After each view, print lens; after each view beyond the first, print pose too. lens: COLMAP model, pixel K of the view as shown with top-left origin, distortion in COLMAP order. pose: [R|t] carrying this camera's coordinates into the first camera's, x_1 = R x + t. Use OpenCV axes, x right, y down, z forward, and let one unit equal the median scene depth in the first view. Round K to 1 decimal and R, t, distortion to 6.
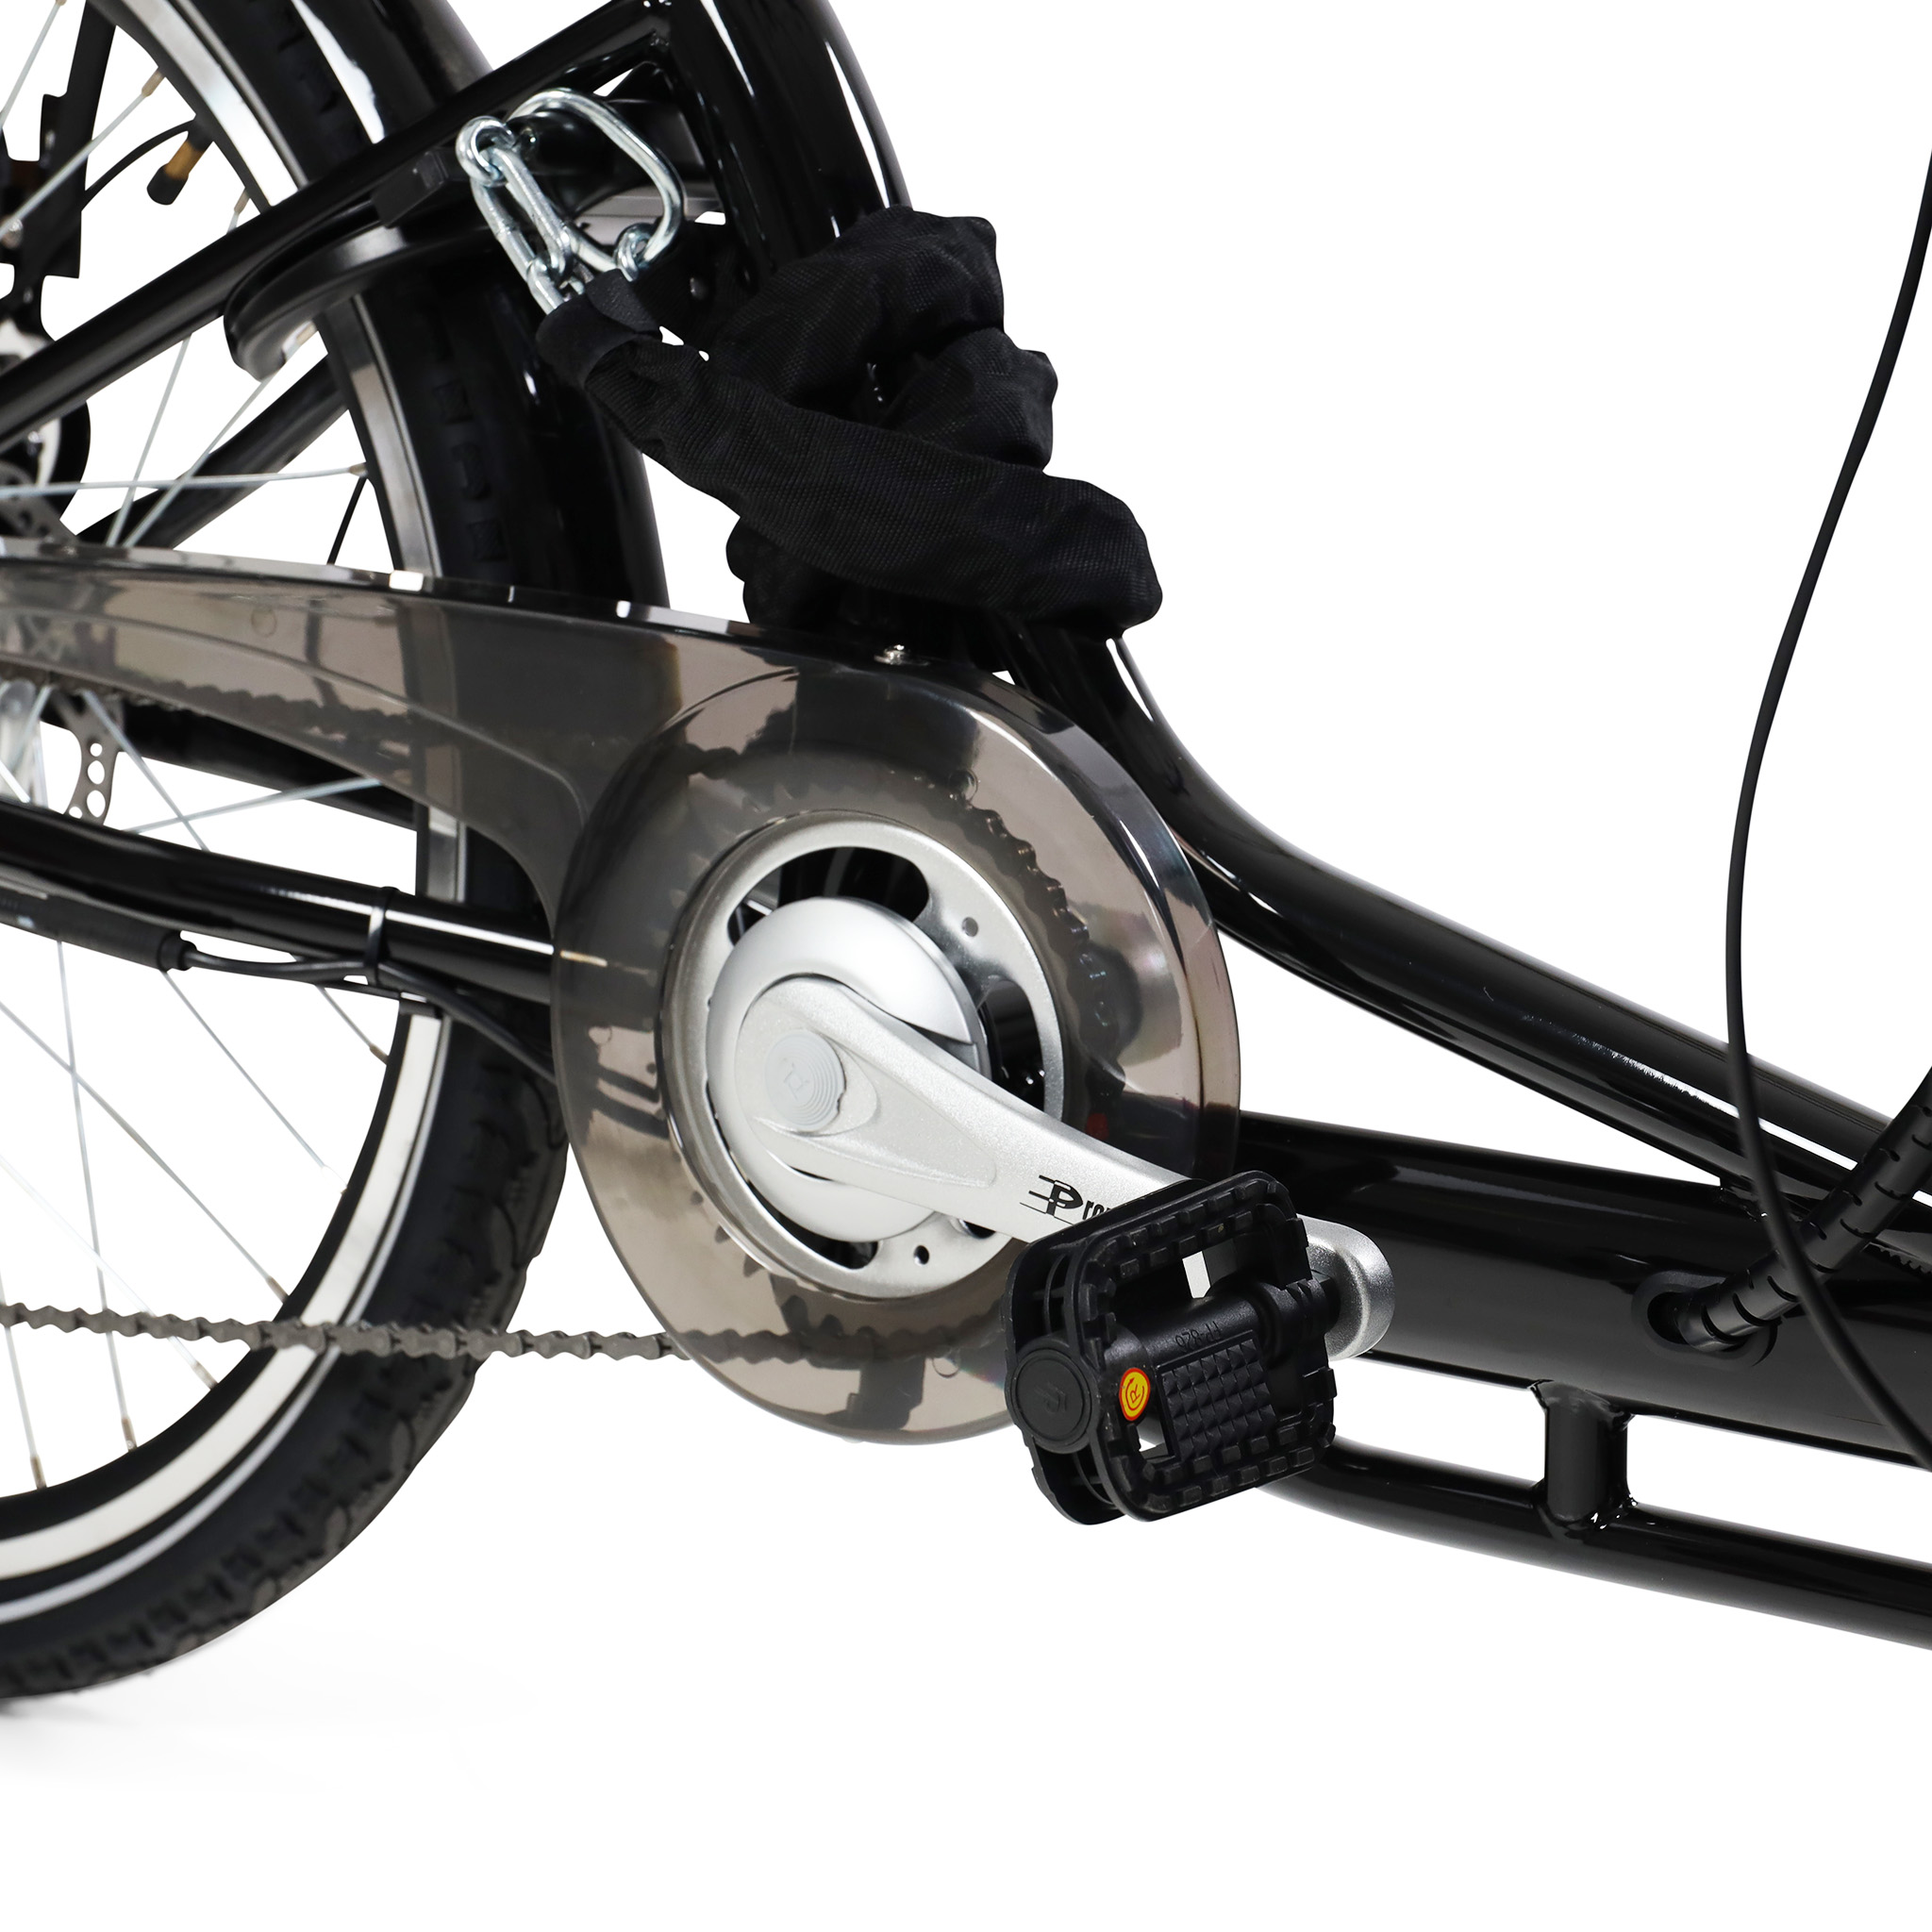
lens RADIAL K [[7093.6, 0, 966.0], [0, 7093.6, 966.0], [0, 0, 1]] dist [0.091818, 0.352096]
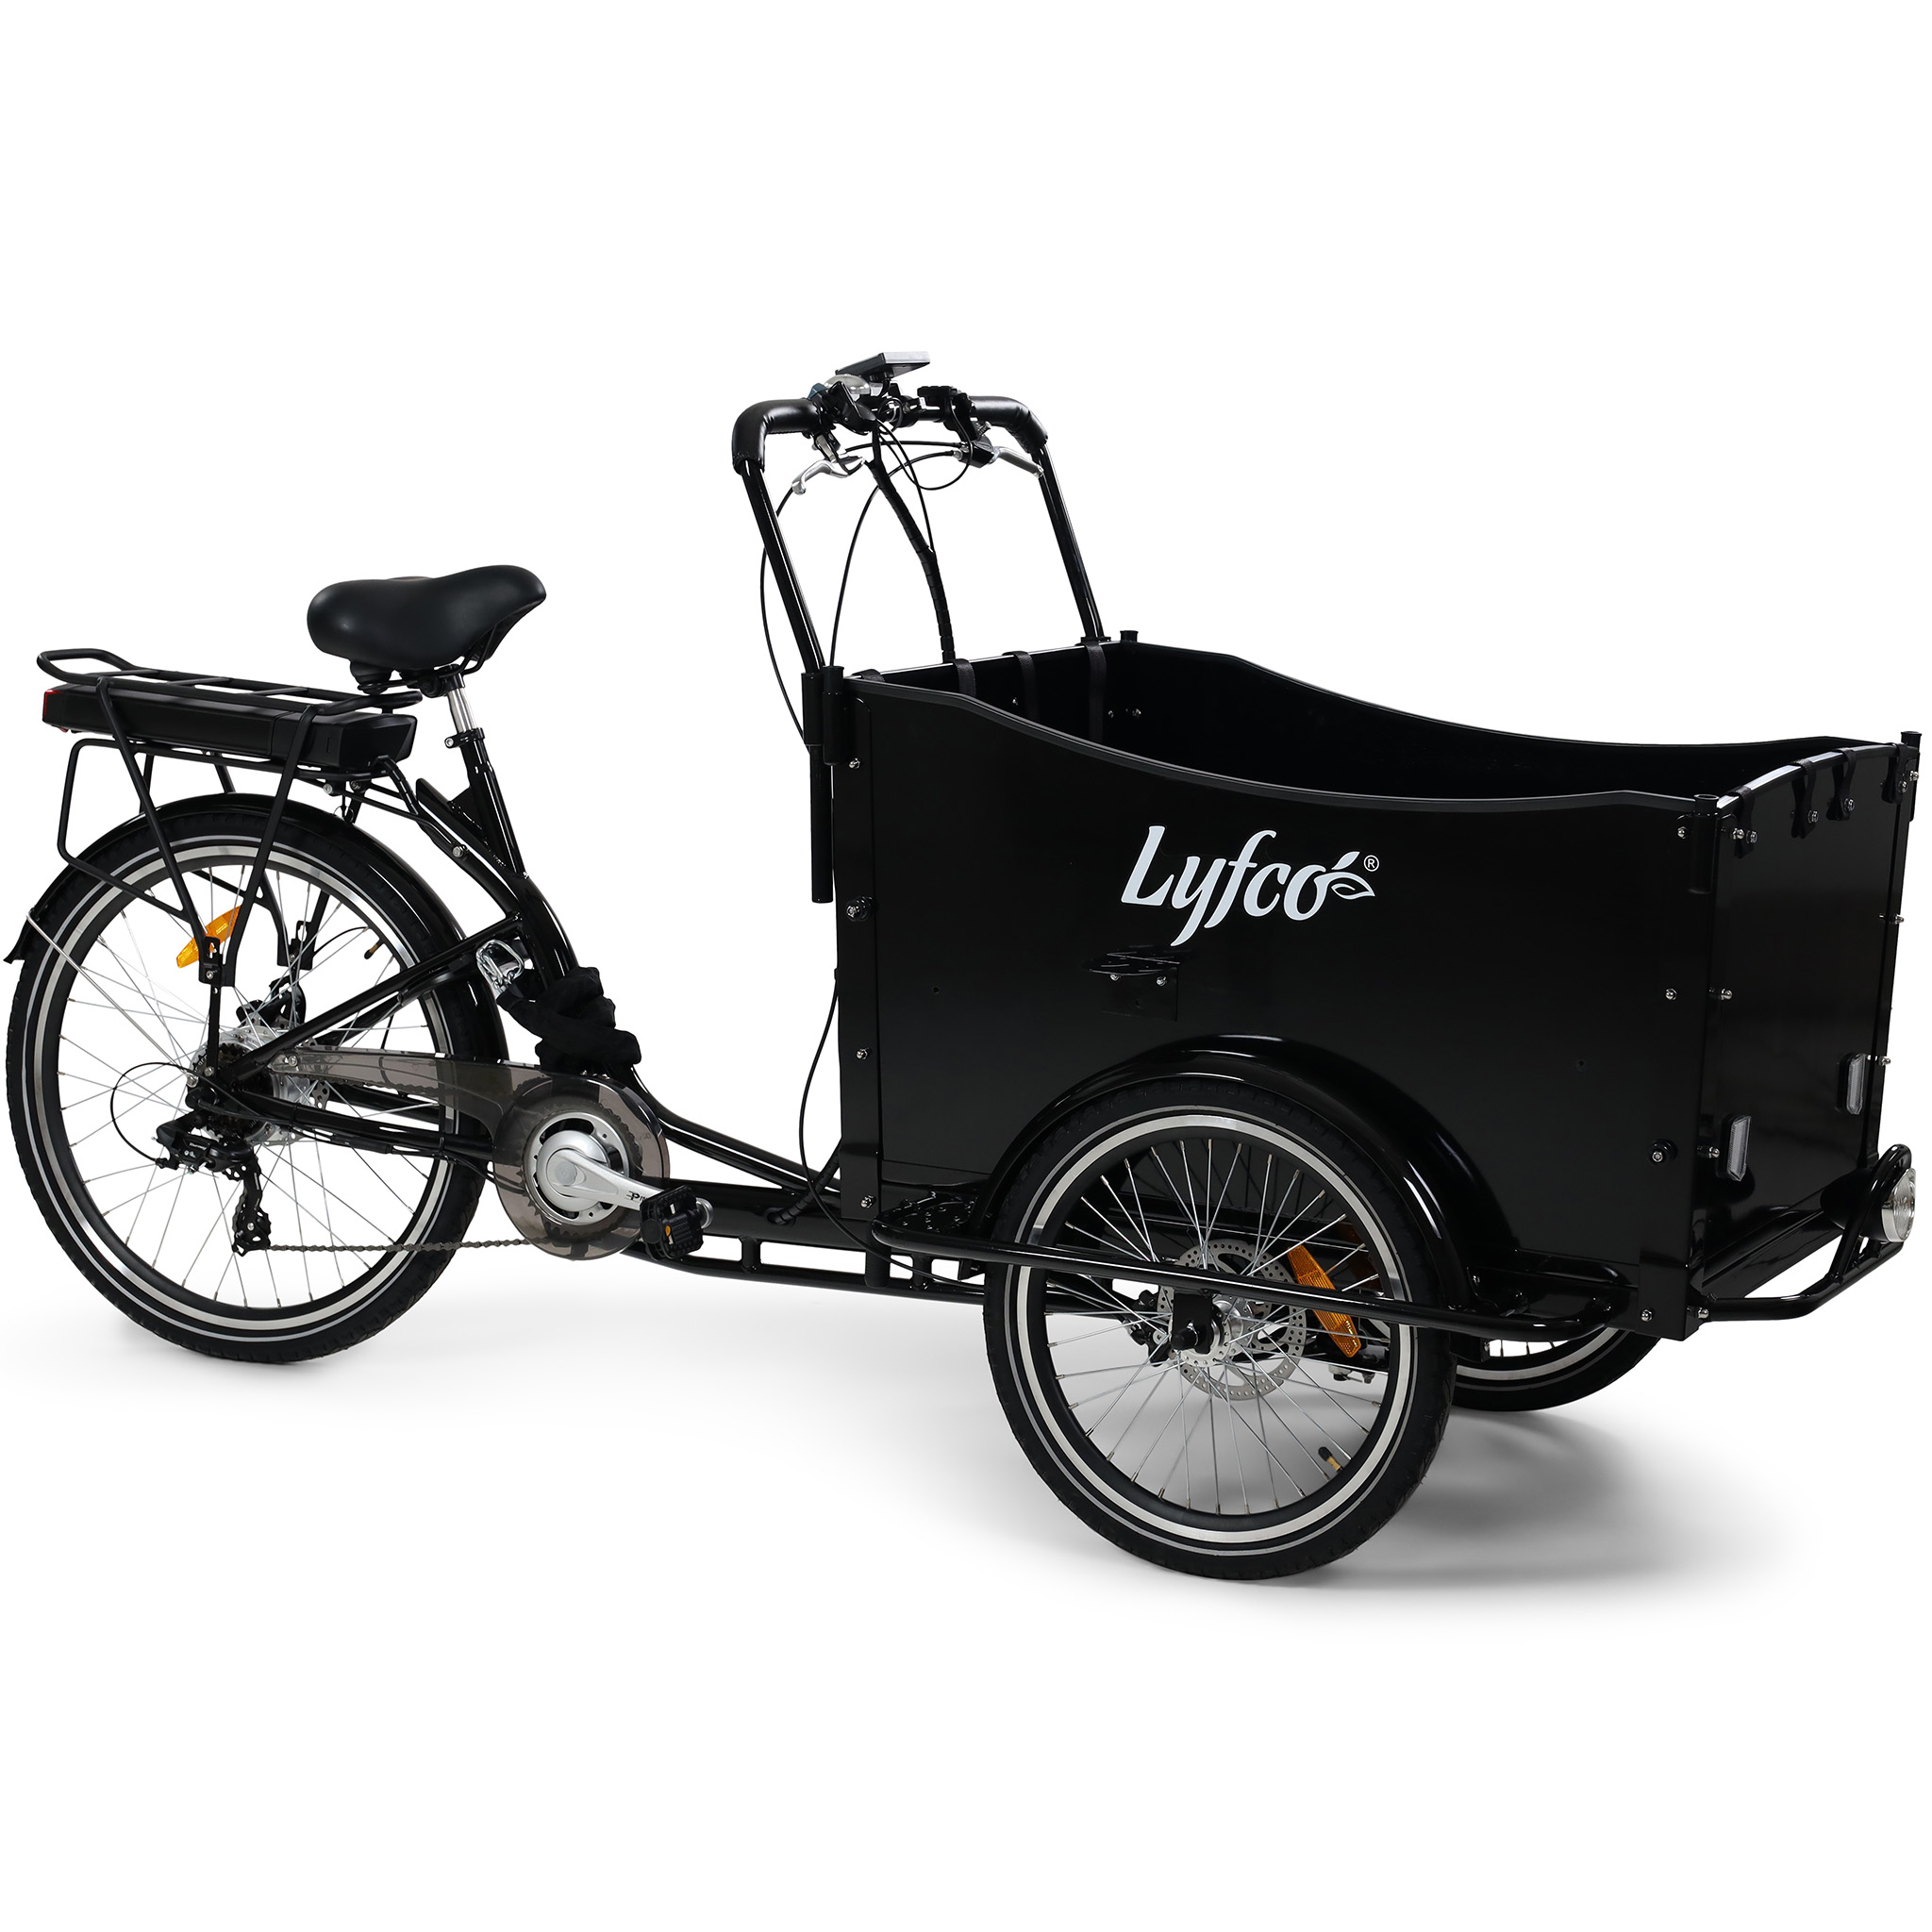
lens RADIAL K [[3332.4, 0, 966.0], [0, 3332.4, 966.0], [0, 0, 1]] dist [0.025960, 0.051344]
pose [[0.975173, -0.021429, 0.220406, -0.222004], [0.034110, 0.997964, -0.053888, 0.007989], [-0.218802, 0.060068, 0.973919, -0.988236]]
